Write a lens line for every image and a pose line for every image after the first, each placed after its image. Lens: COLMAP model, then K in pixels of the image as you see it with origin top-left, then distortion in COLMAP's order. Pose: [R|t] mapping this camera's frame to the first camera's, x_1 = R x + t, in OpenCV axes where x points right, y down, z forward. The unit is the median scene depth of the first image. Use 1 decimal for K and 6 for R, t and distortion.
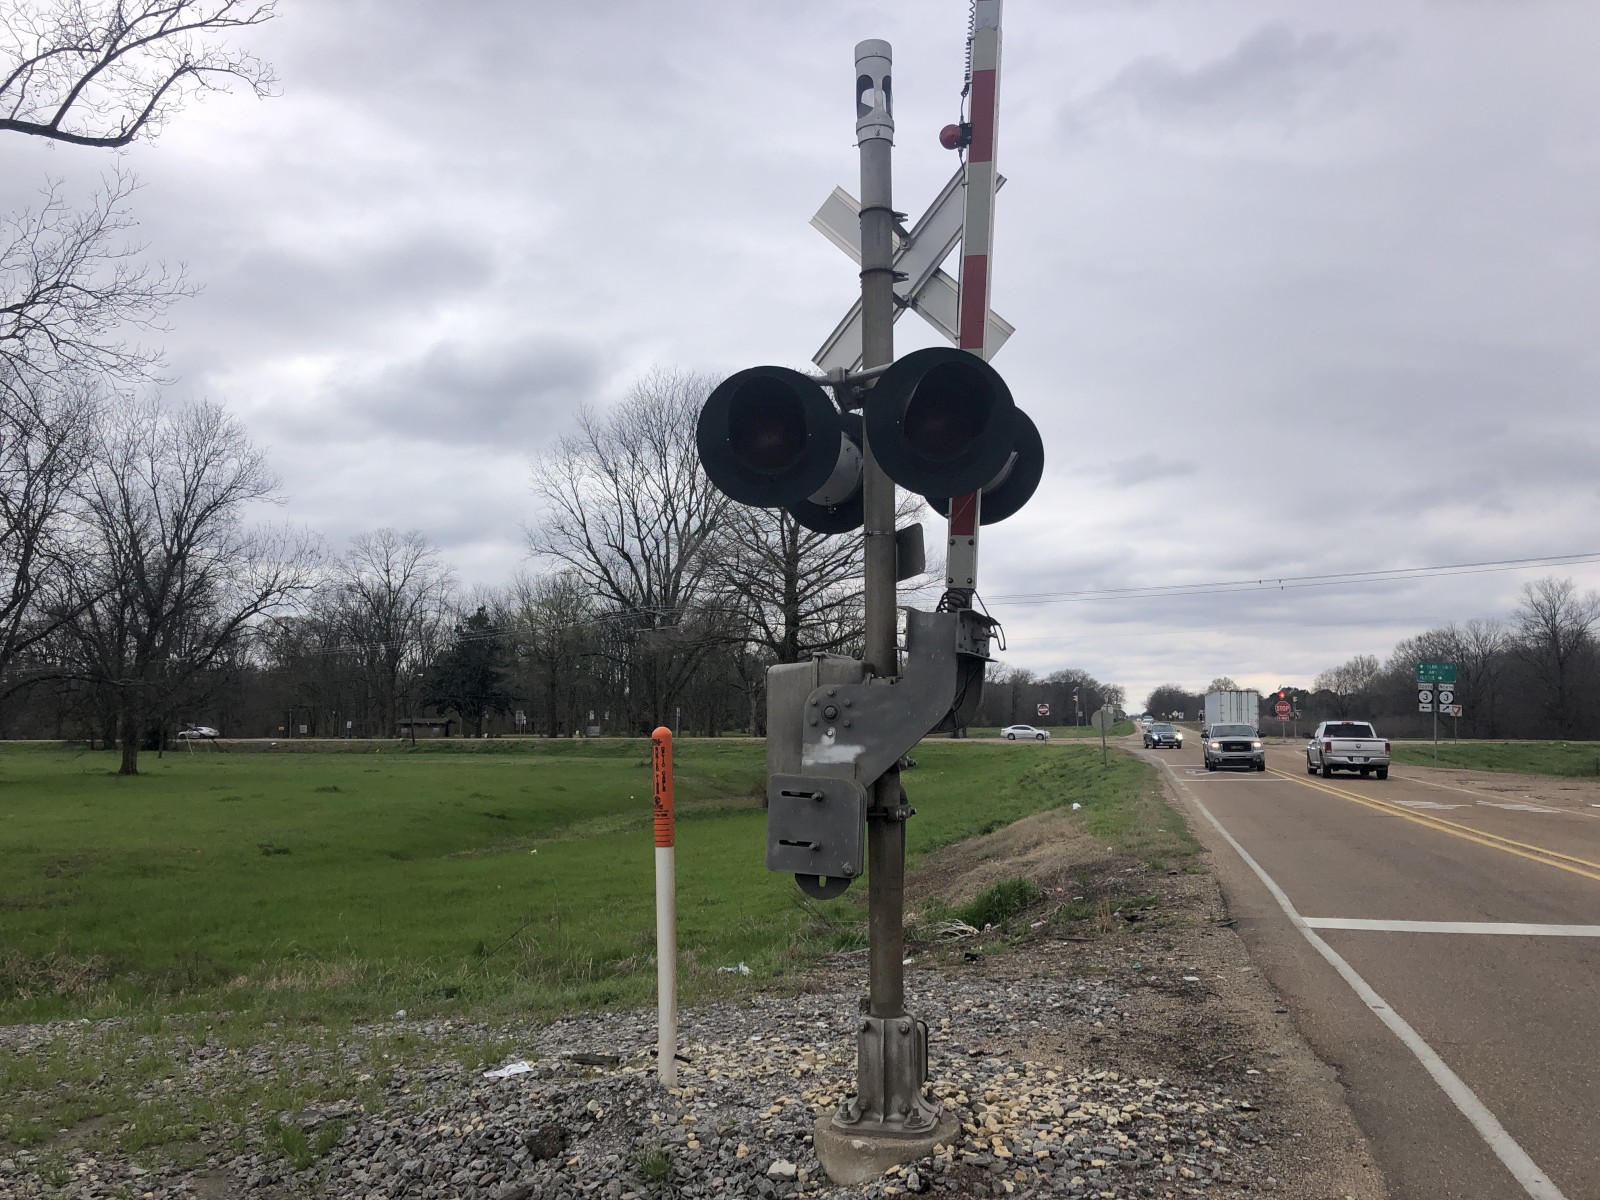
lens RADIAL K [[1286.8, 0, 800.0], [0, 1286.8, 600.0], [0, 0, 1]] dist [-0.007816, -0.009642]
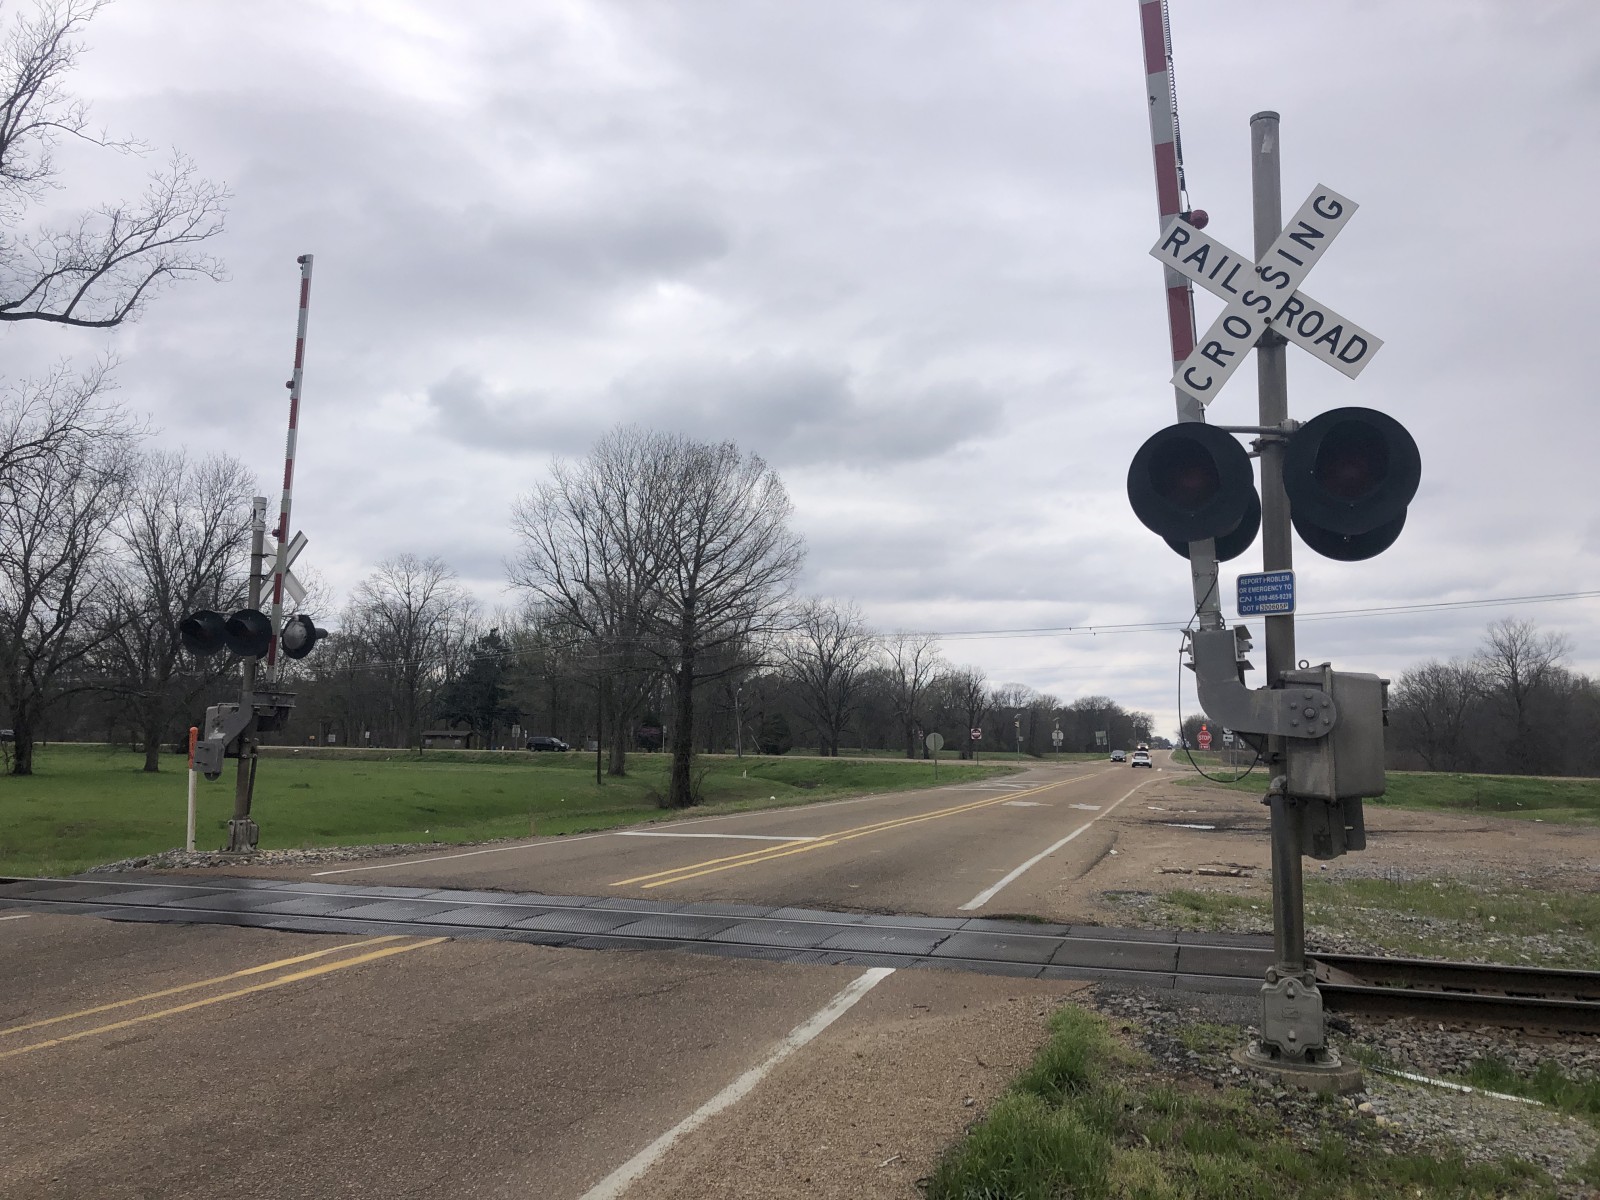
lens RADIAL K [[1302.7, 0, 800.0], [0, 1302.7, 593.7], [0, 0, 1]] dist [-0.013272, 0.013968]
pose [[0.998794, 0.016010, -0.046415, 0.120061], [-0.016902, 0.999679, -0.018892, -0.014523], [0.046097, 0.019654, 0.998744, -0.160247]]
